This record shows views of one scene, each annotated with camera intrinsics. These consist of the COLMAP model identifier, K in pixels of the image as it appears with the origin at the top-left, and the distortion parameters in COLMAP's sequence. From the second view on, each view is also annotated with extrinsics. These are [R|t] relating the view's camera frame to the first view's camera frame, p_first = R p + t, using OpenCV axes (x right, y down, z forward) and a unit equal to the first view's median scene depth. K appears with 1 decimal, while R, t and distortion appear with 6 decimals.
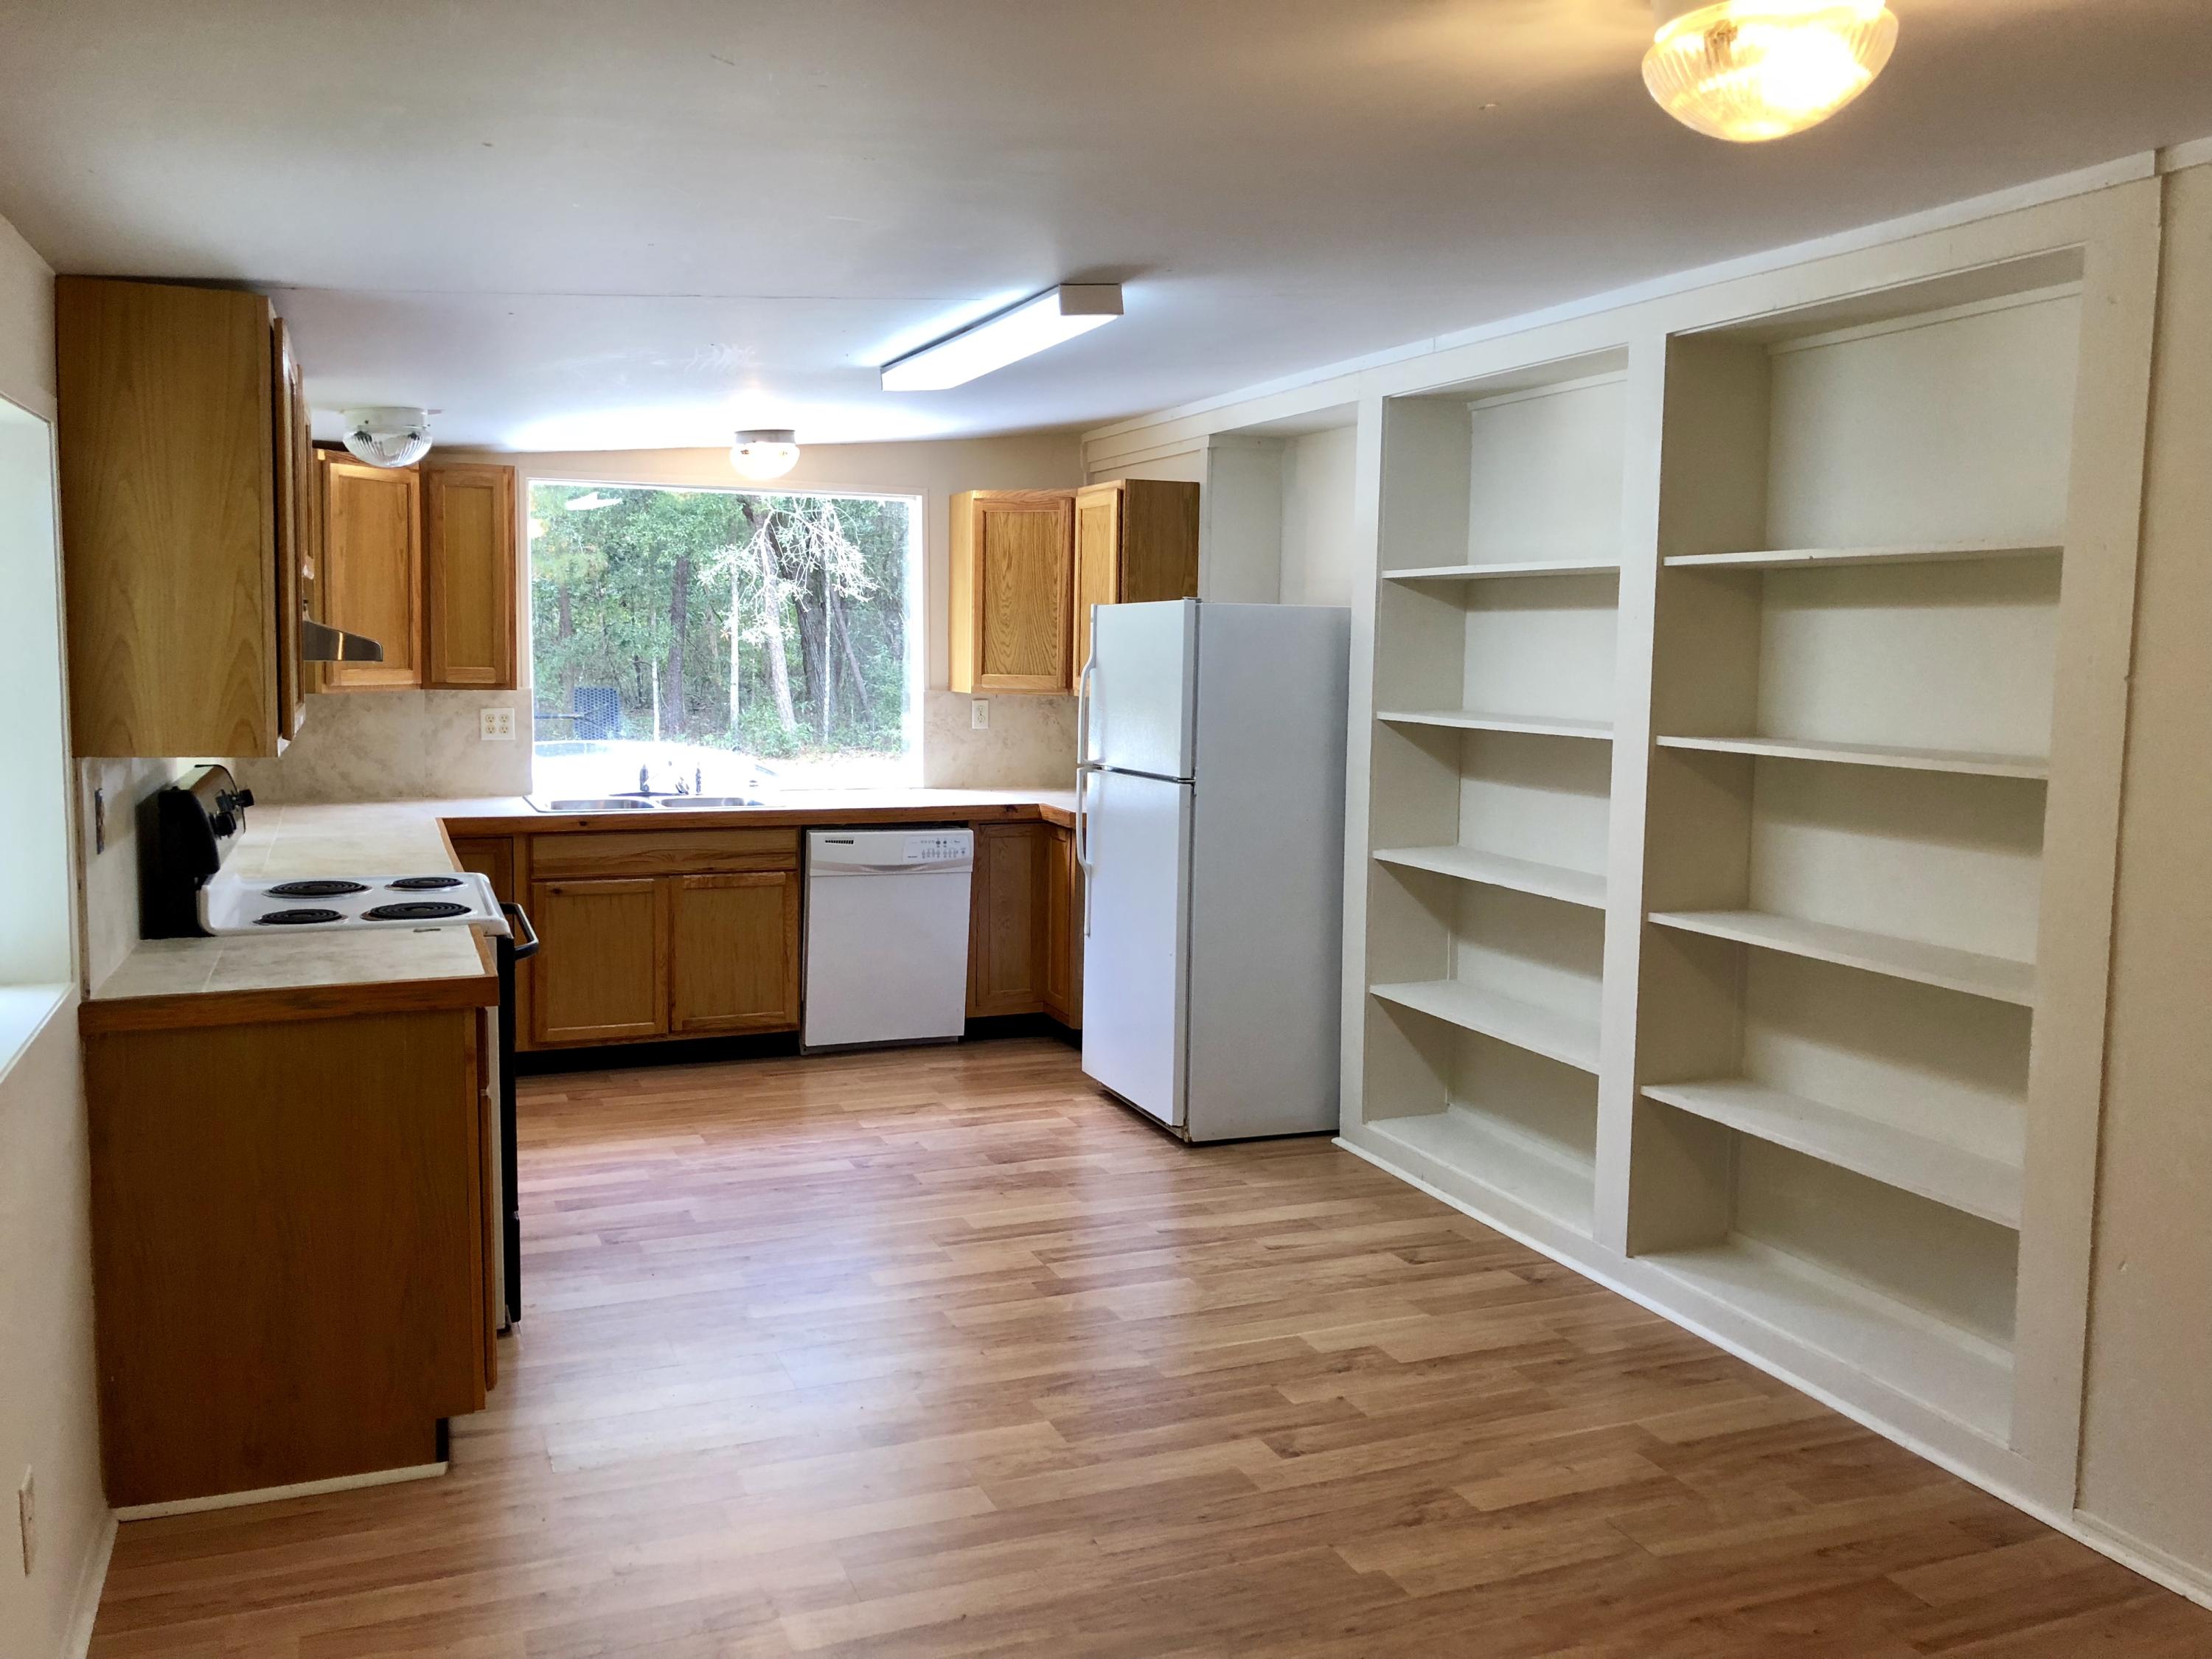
lens RADIAL K [[1841.3, 0, 1105.7], [0, 1841.3, 818.2], [0, 0, 1]] dist [0.035507, -0.002806]
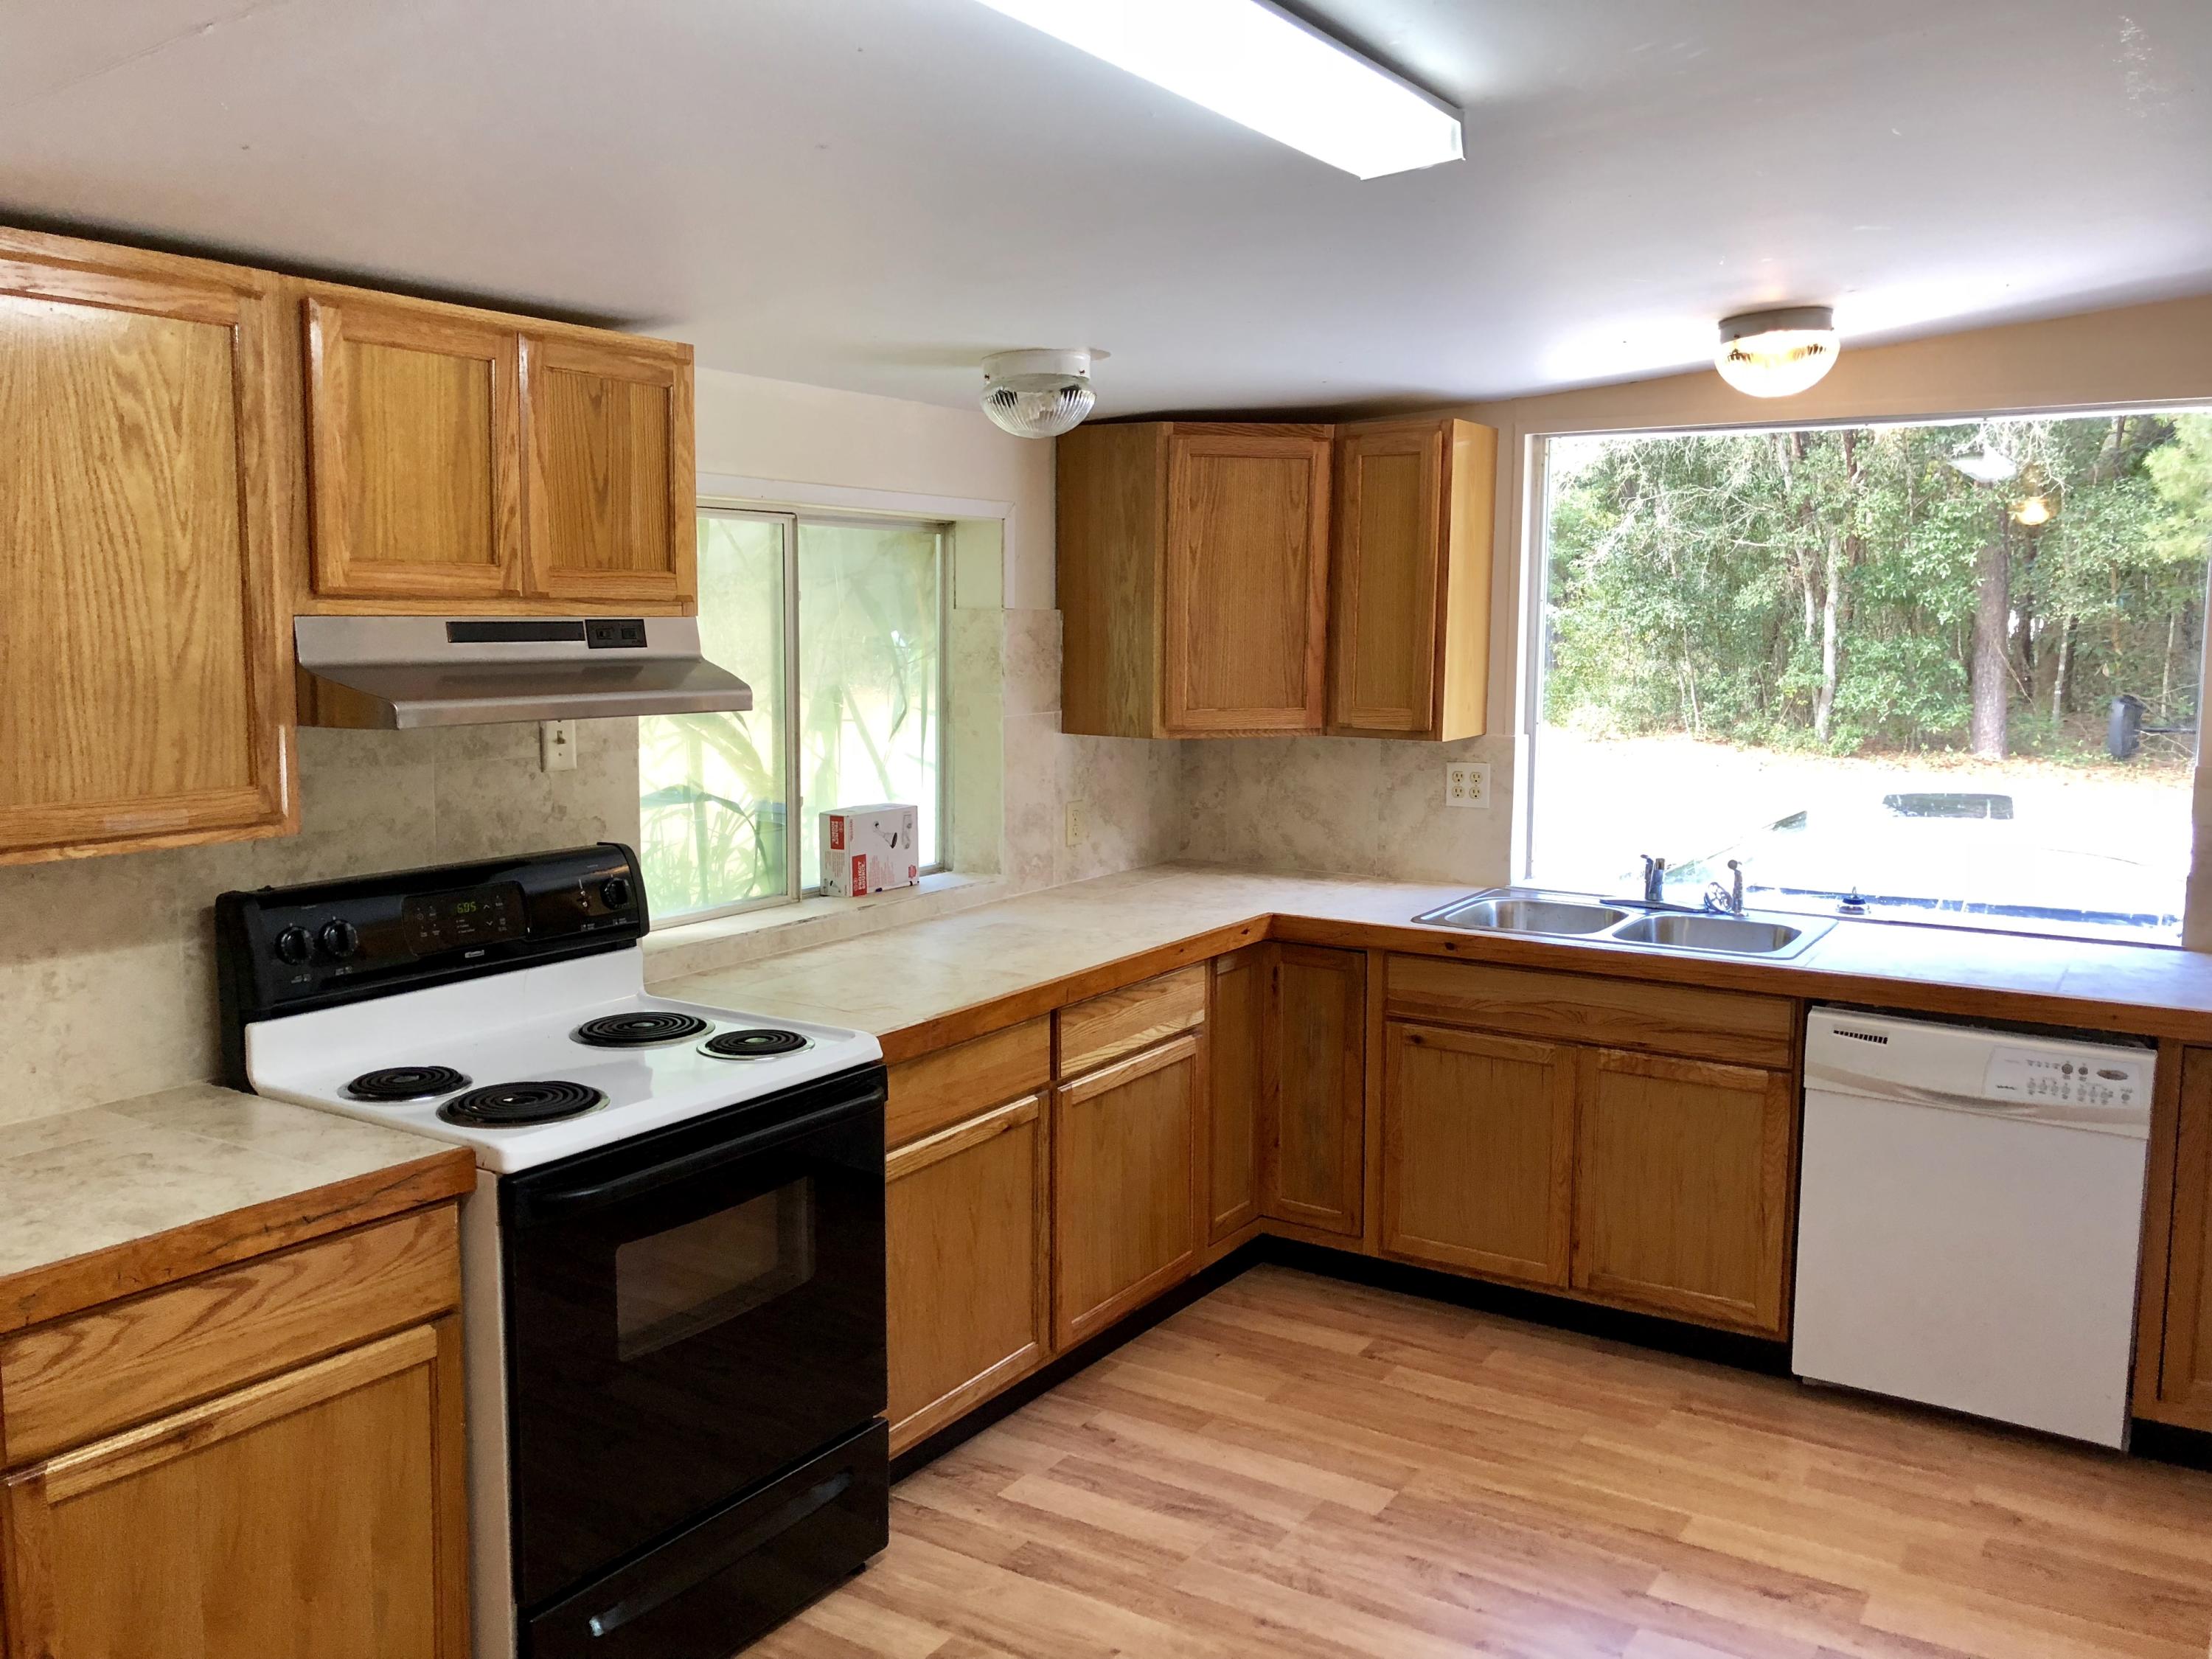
lens RADIAL K [[1841.3, 0, 1105.7], [0, 1841.3, 818.2], [0, 0, 1]] dist [0.035507, -0.002806]
pose [[0.578690, 0.081335, -0.811482, 0.176767], [-0.078792, 0.995936, 0.043633, -0.060555], [0.811733, 0.038688, 0.582746, 0.491082]]
